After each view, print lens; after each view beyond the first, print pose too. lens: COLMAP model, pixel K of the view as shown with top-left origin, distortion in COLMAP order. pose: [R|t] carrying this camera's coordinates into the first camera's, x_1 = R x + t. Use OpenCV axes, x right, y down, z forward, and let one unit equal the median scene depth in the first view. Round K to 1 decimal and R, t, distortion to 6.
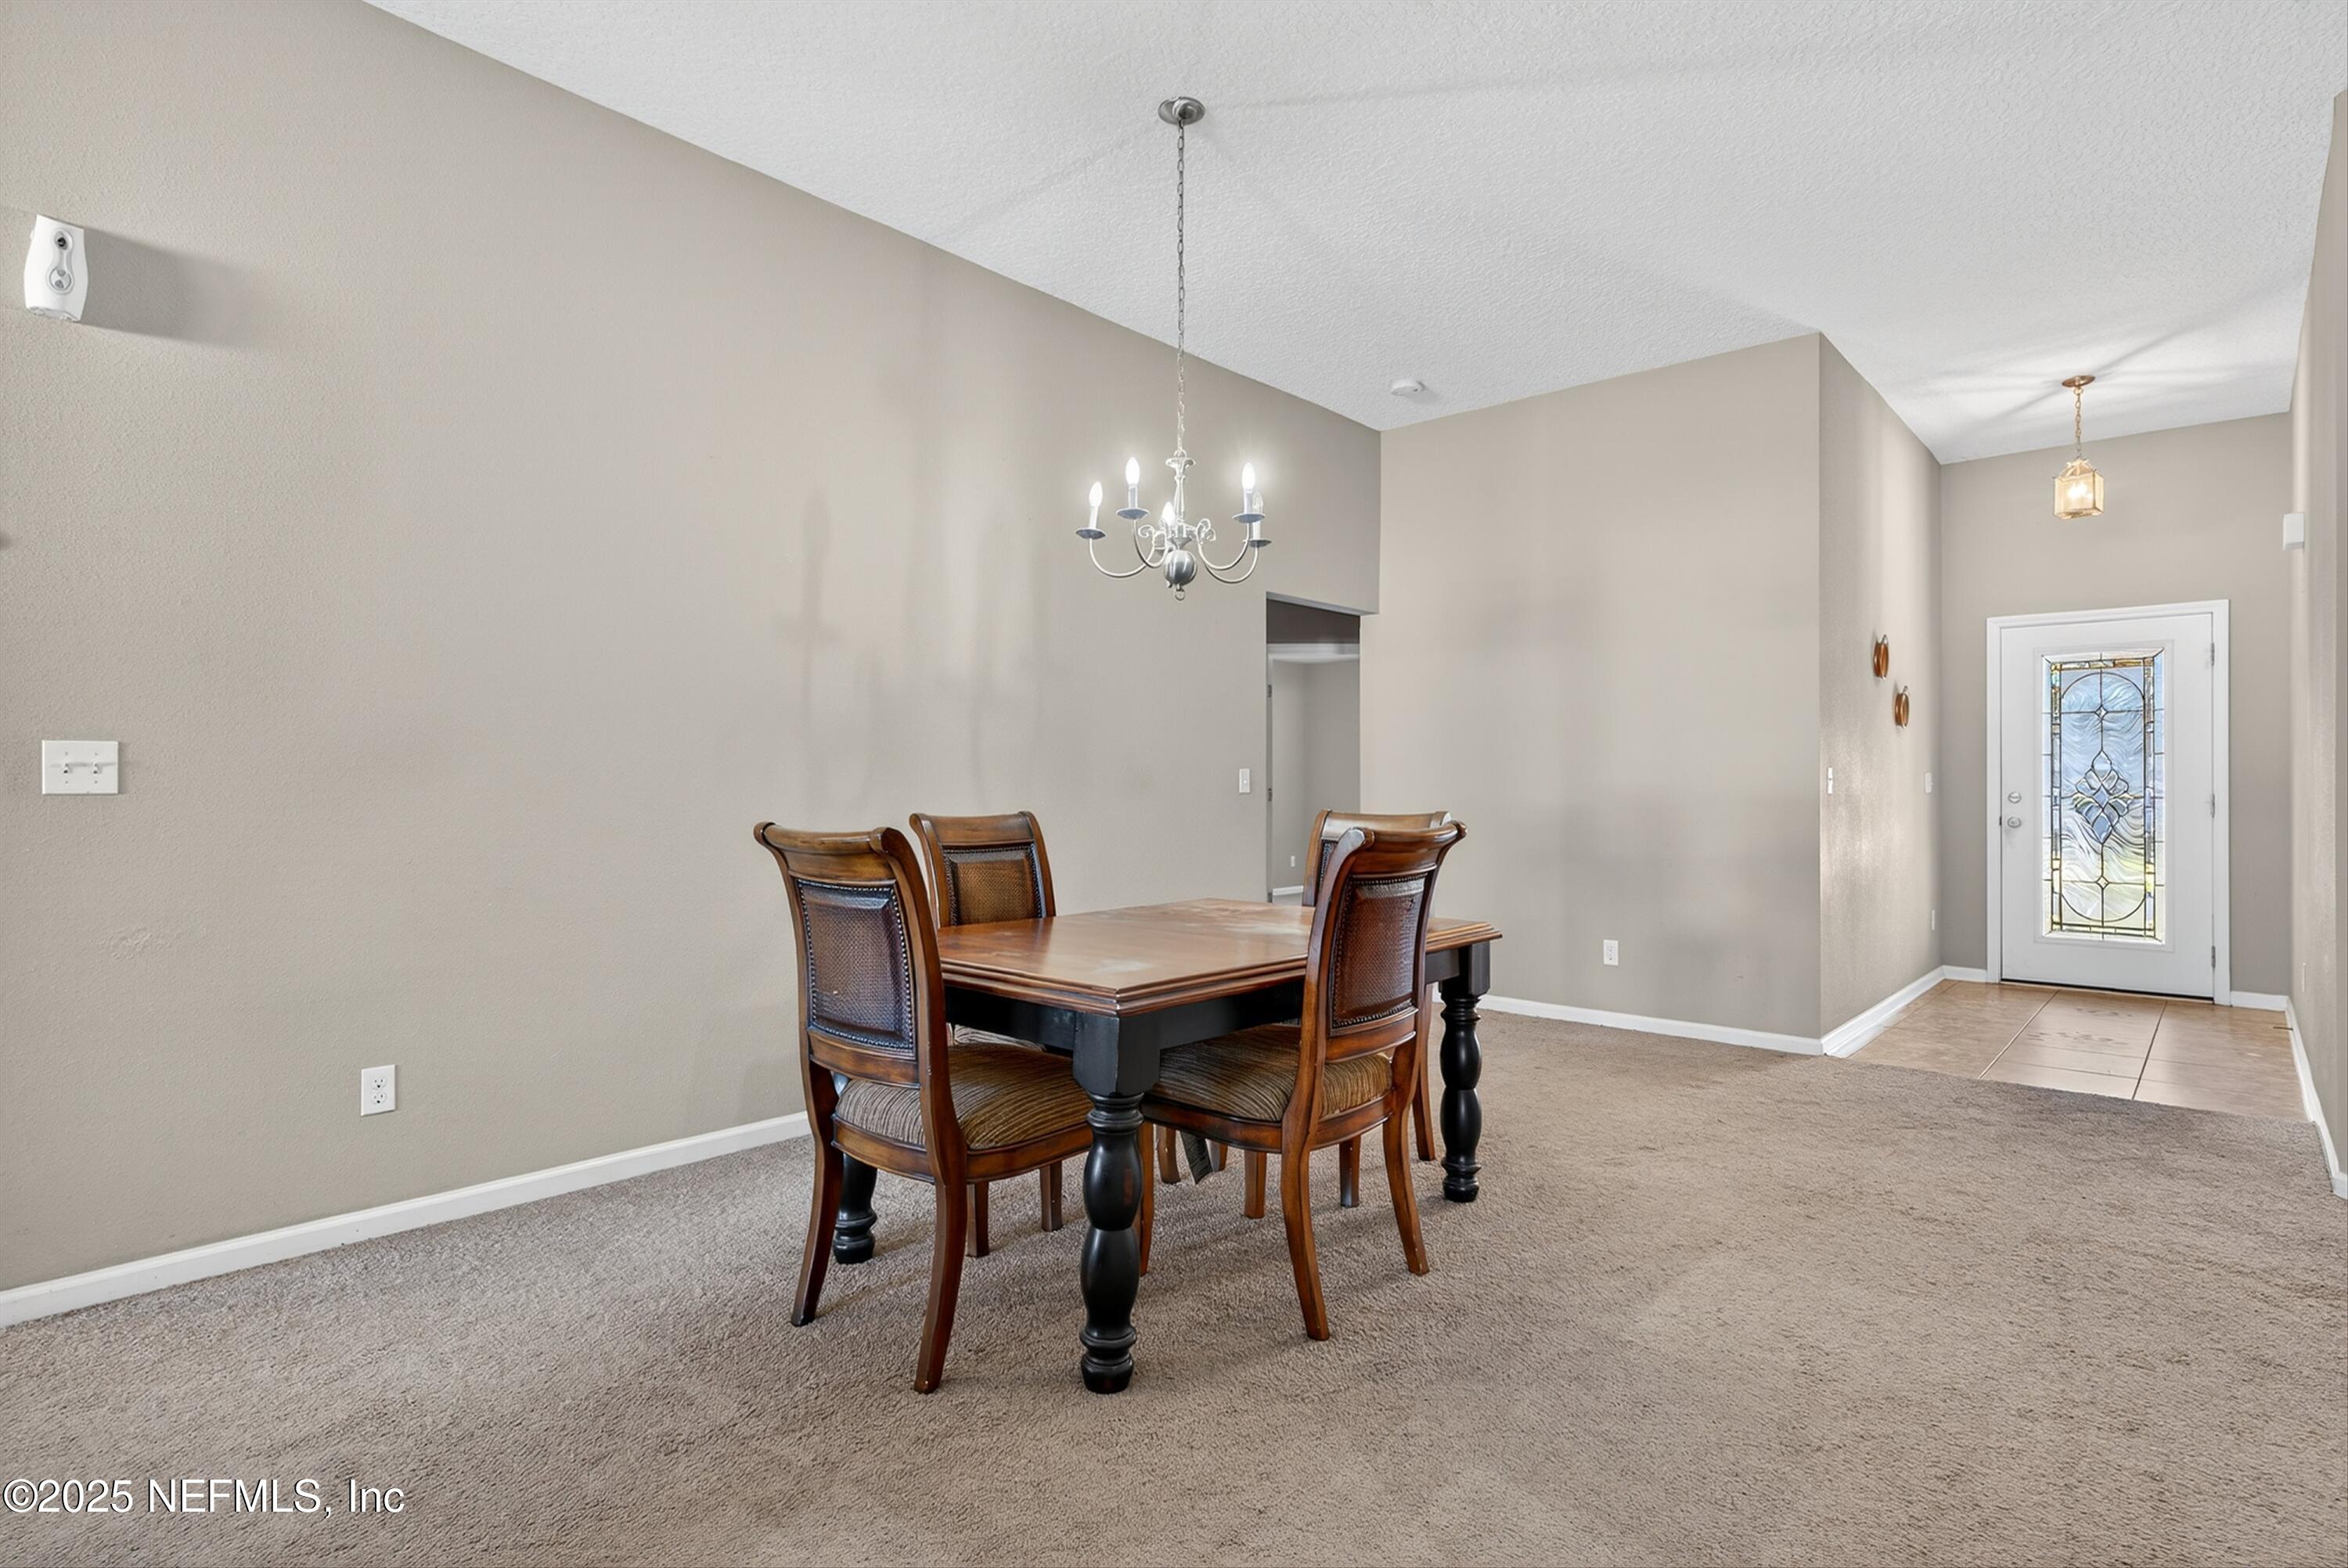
lens RADIAL K [[1156.4, 0, 1174.0], [0, 1156.4, 784.0], [0, 0, 1]] dist [0.000464, 0.000751]
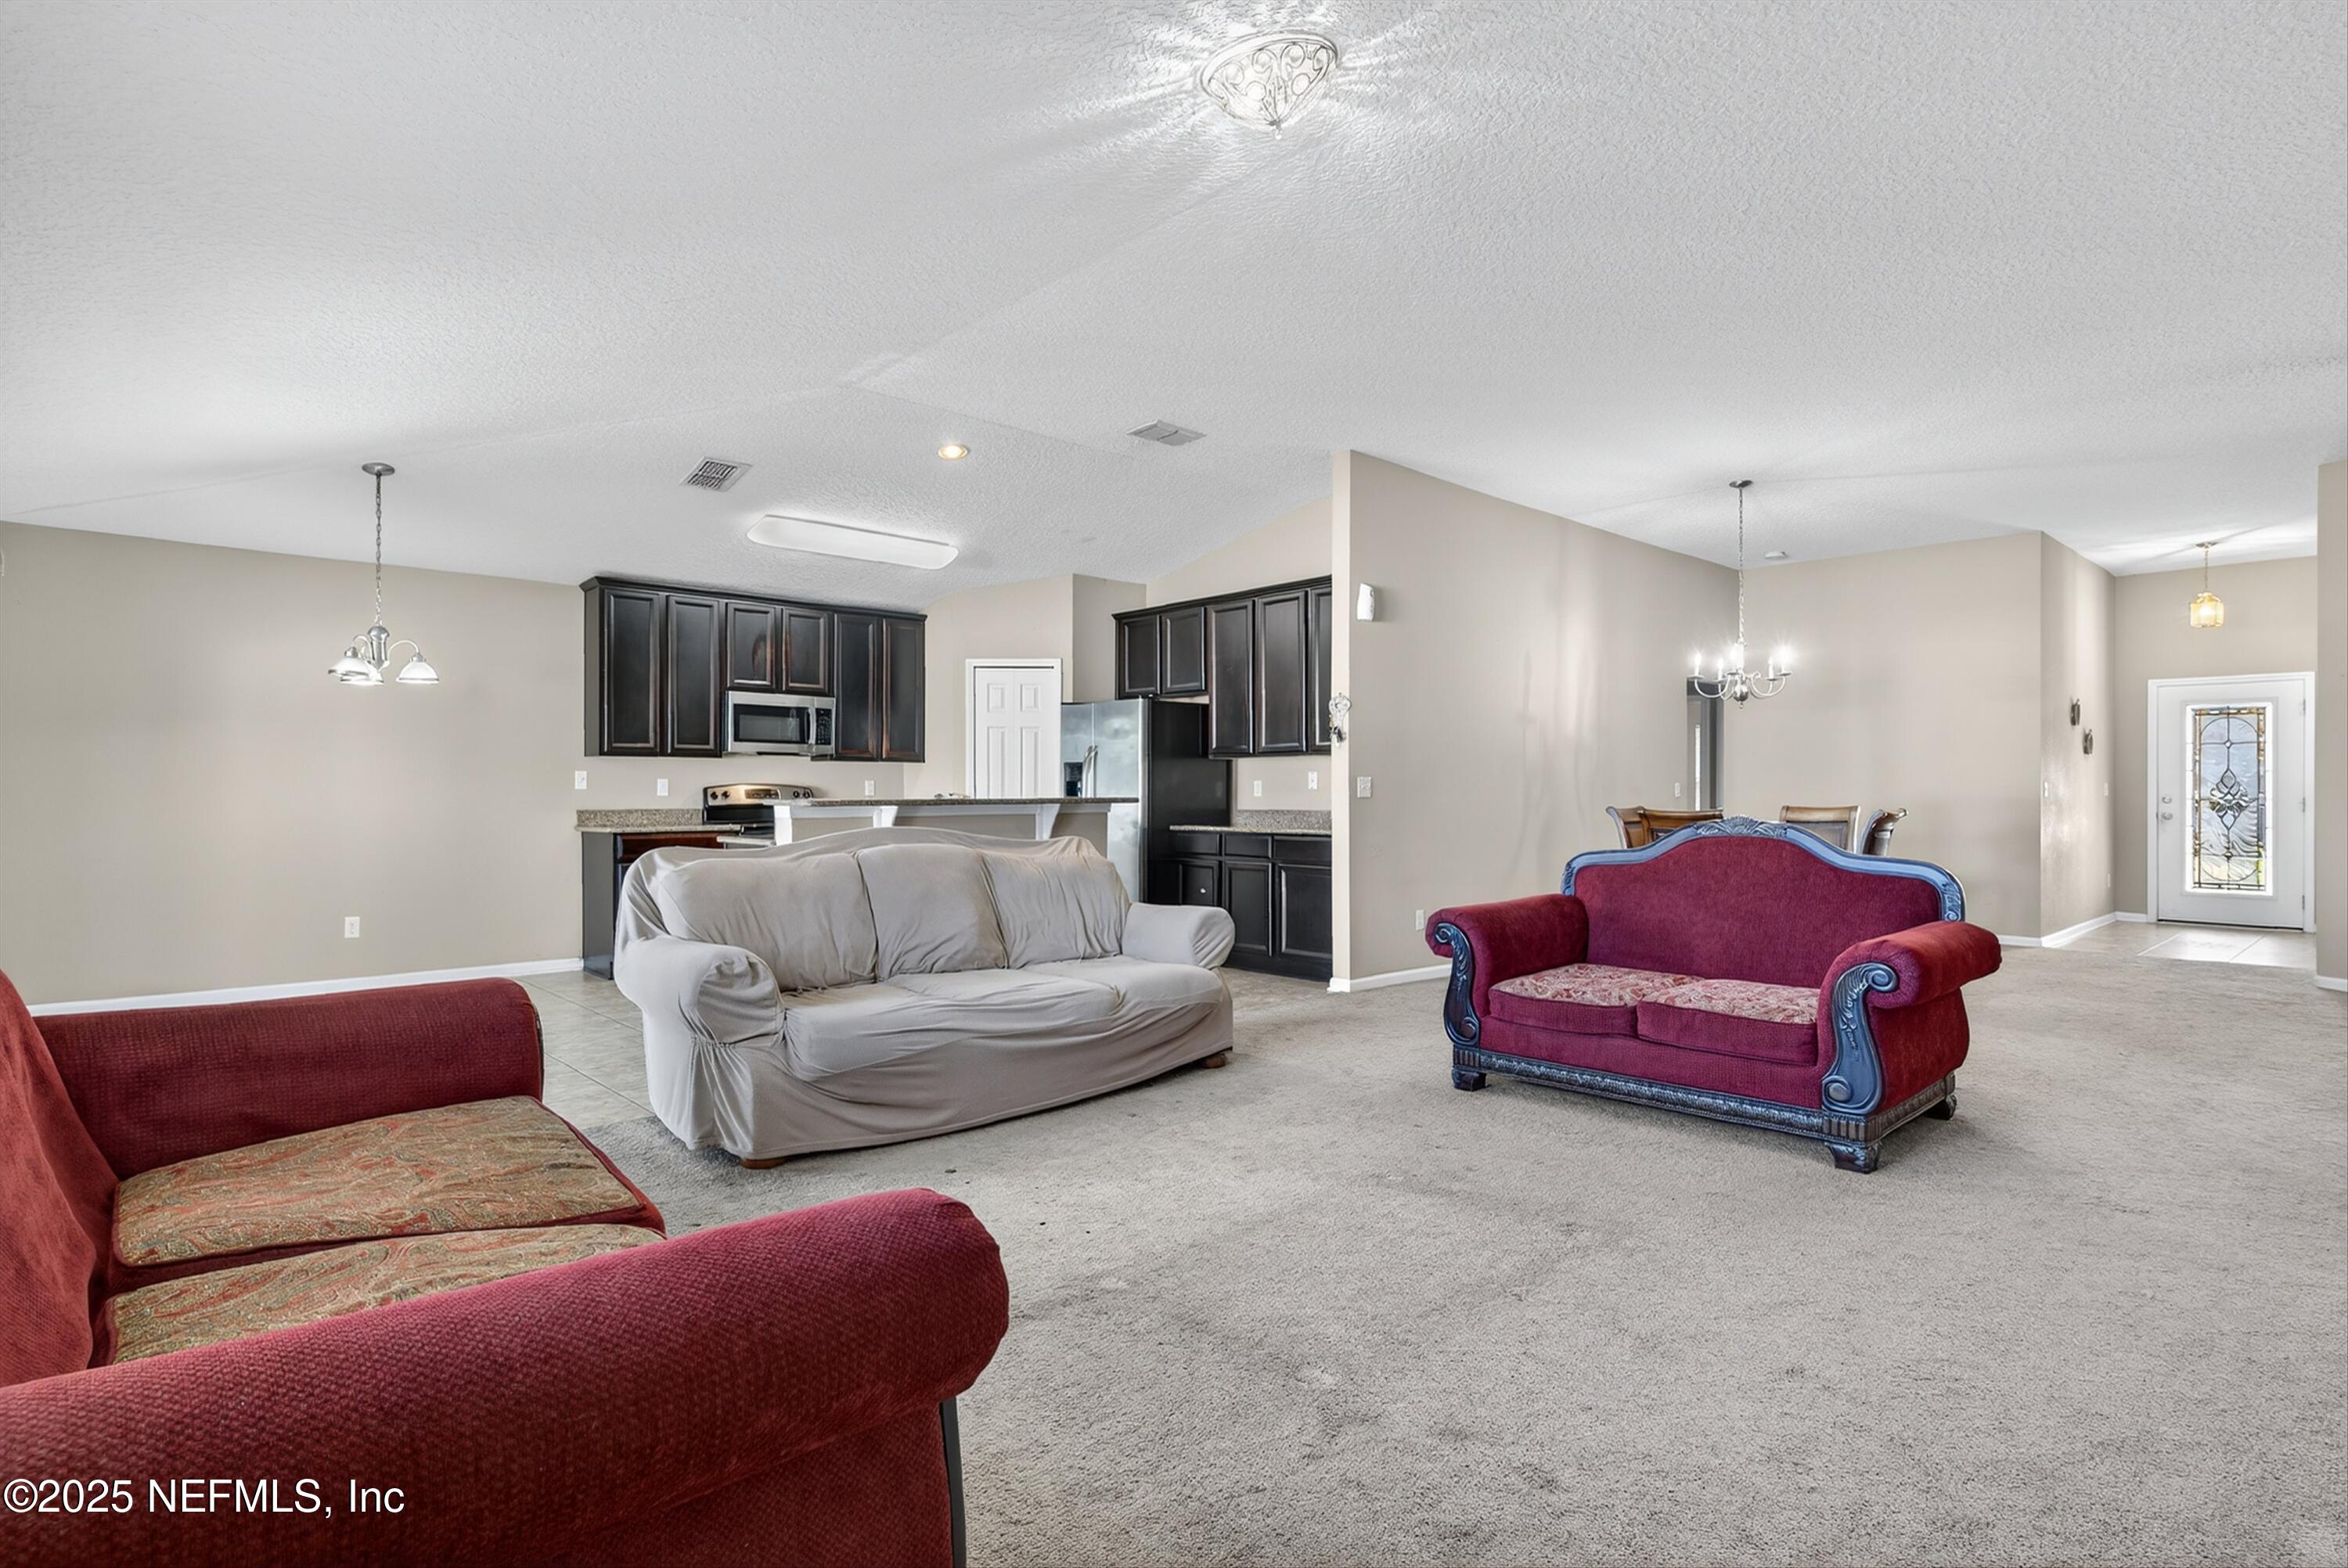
lens RADIAL K [[1156.4, 0, 1174.0], [0, 1156.4, 784.0], [0, 0, 1]] dist [0.000464, 0.000751]
pose [[0.995544, 0.000726, -0.094297, -0.456705], [-0.000460, 0.999996, 0.002842, -0.013405], [0.094299, -0.002786, 0.995540, -0.678941]]
